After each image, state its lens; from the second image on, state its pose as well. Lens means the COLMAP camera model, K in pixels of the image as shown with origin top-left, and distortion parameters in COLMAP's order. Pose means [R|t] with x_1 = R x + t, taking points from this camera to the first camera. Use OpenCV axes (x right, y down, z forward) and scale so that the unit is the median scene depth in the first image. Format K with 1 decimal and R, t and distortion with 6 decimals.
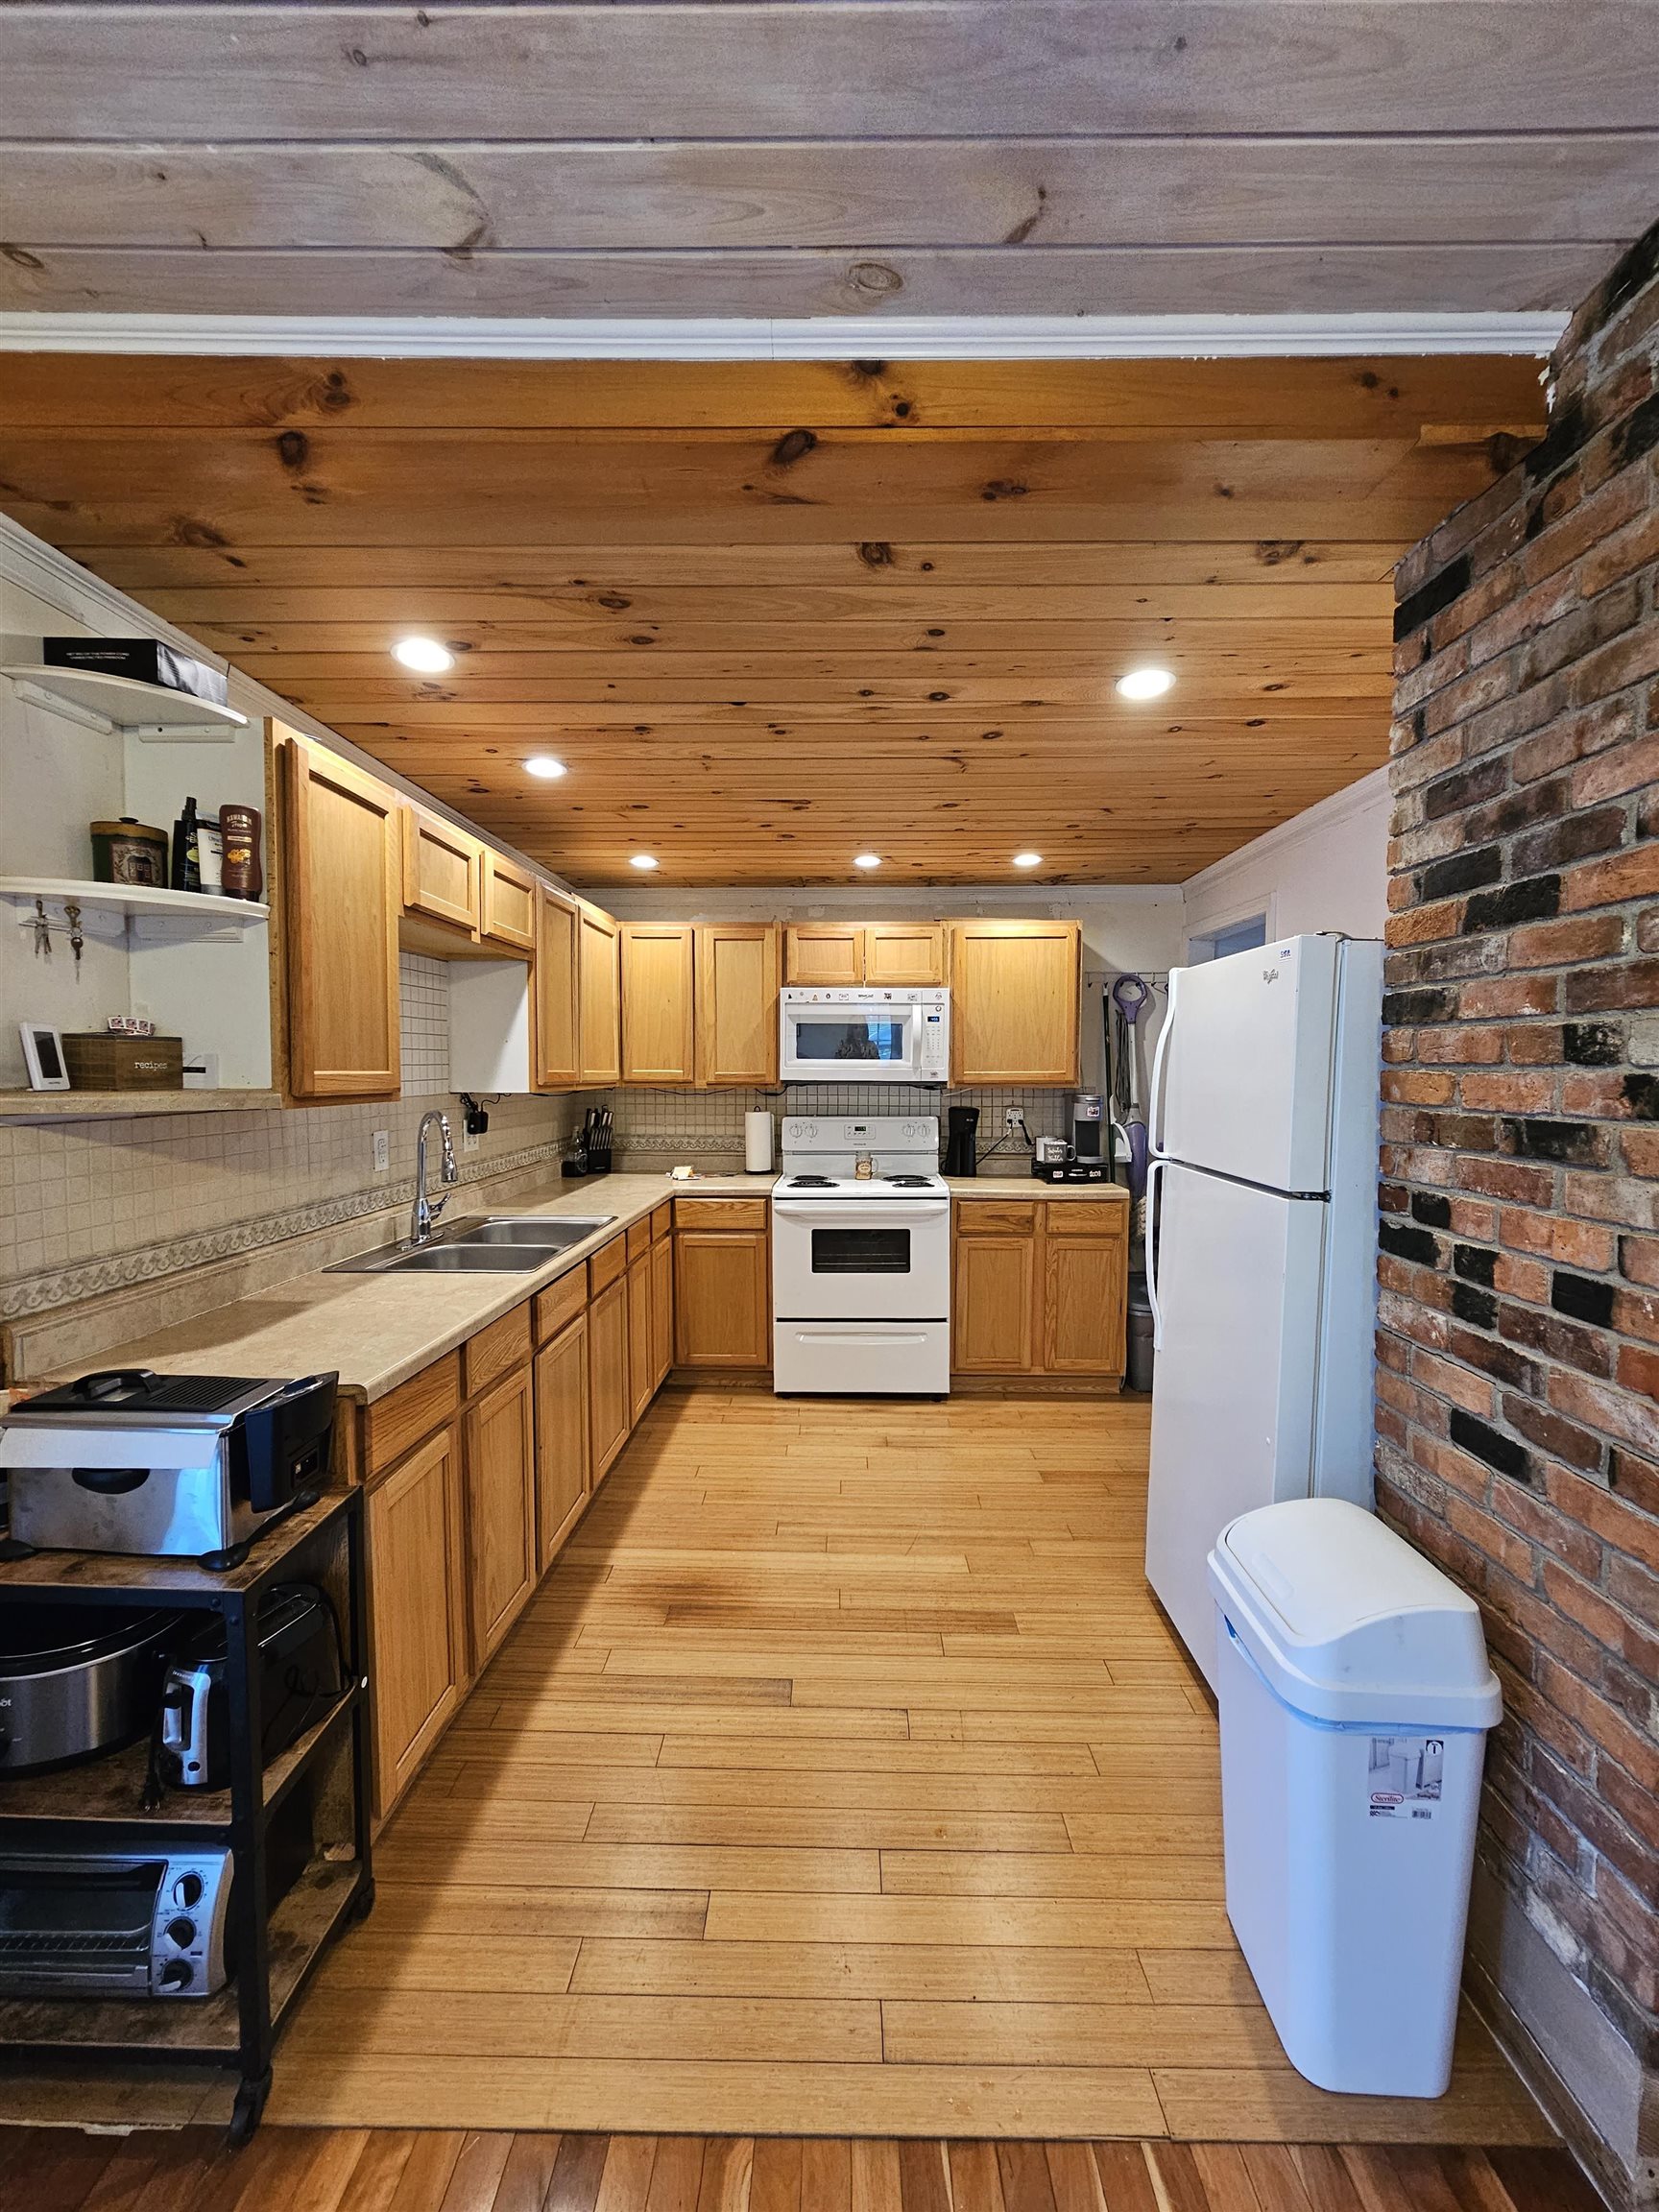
lens RADIAL K [[903.2, 0, 841.8], [0, 903.2, 1126.1], [0, 0, 1]] dist [0.000178, -0.000856]
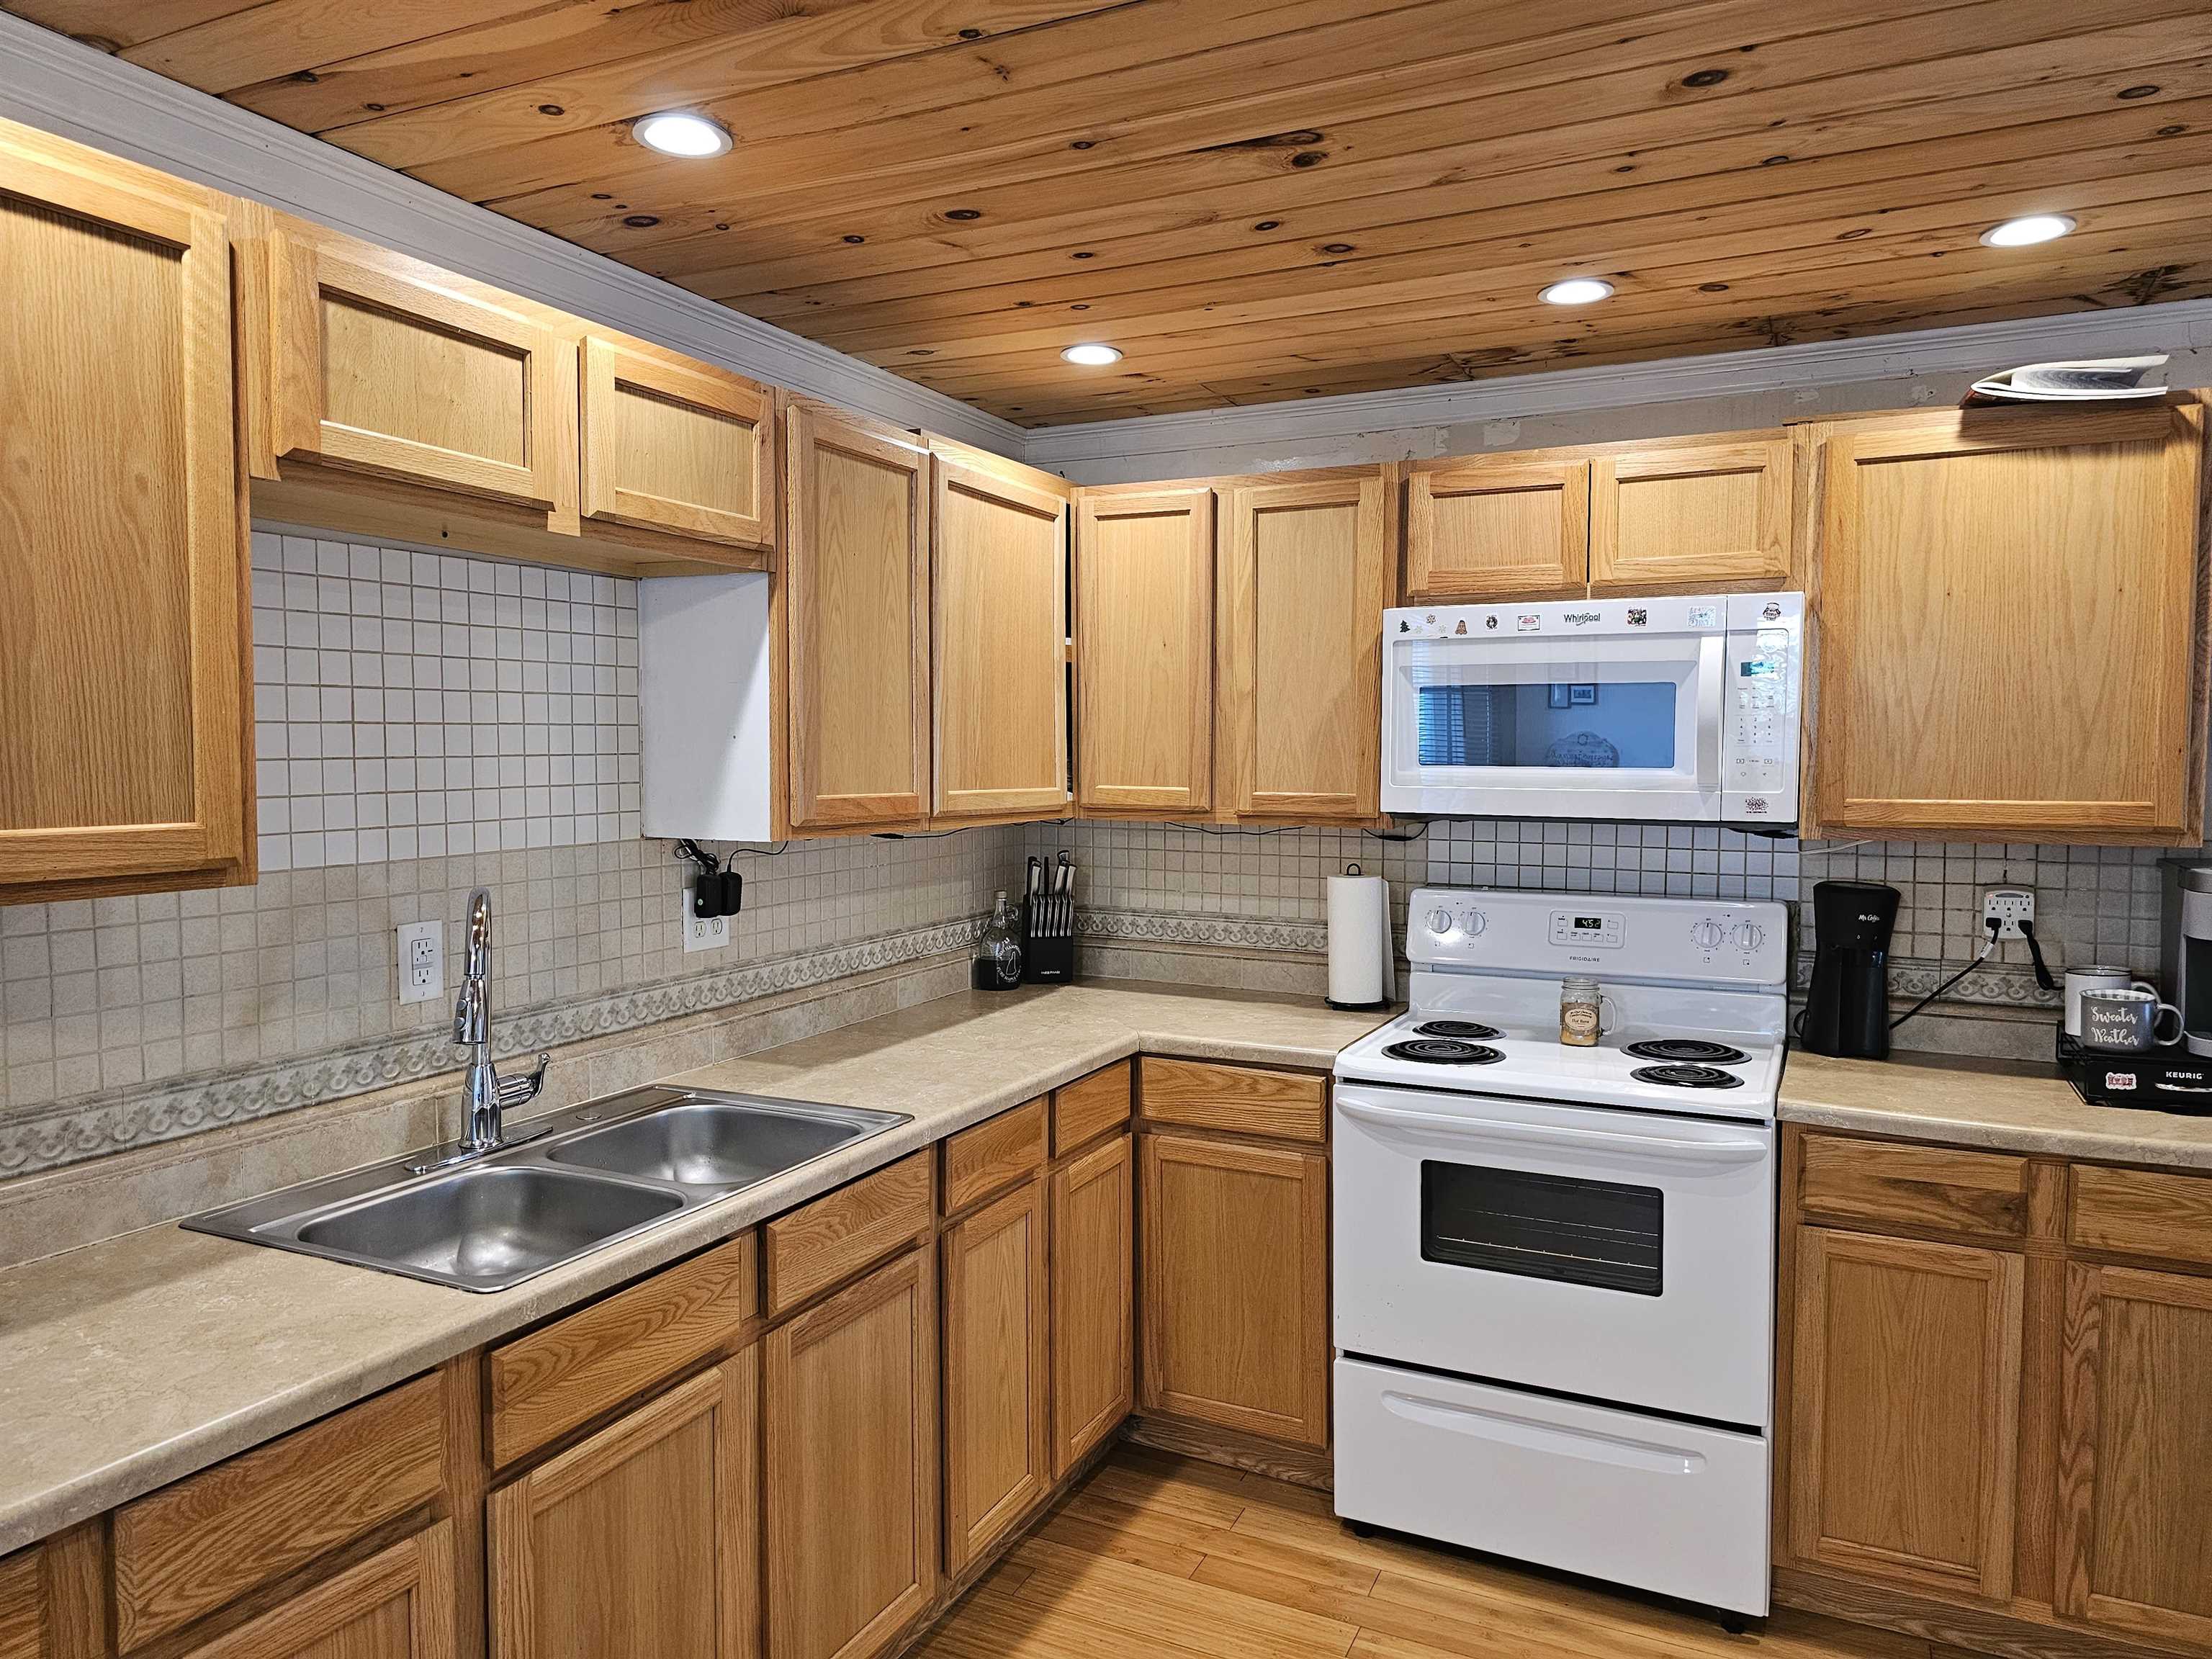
lens RADIAL K [[1495.8, 0, 1103.7], [0, 1495.8, 834.2], [0, 0, 1]] dist [0.057558, -0.046921]
pose [[0.908048, 0.025990, -0.418058, 0.122322], [-0.028879, 0.999583, -0.000583, -0.036169], [0.417868, 0.012603, 0.908420, 0.267669]]
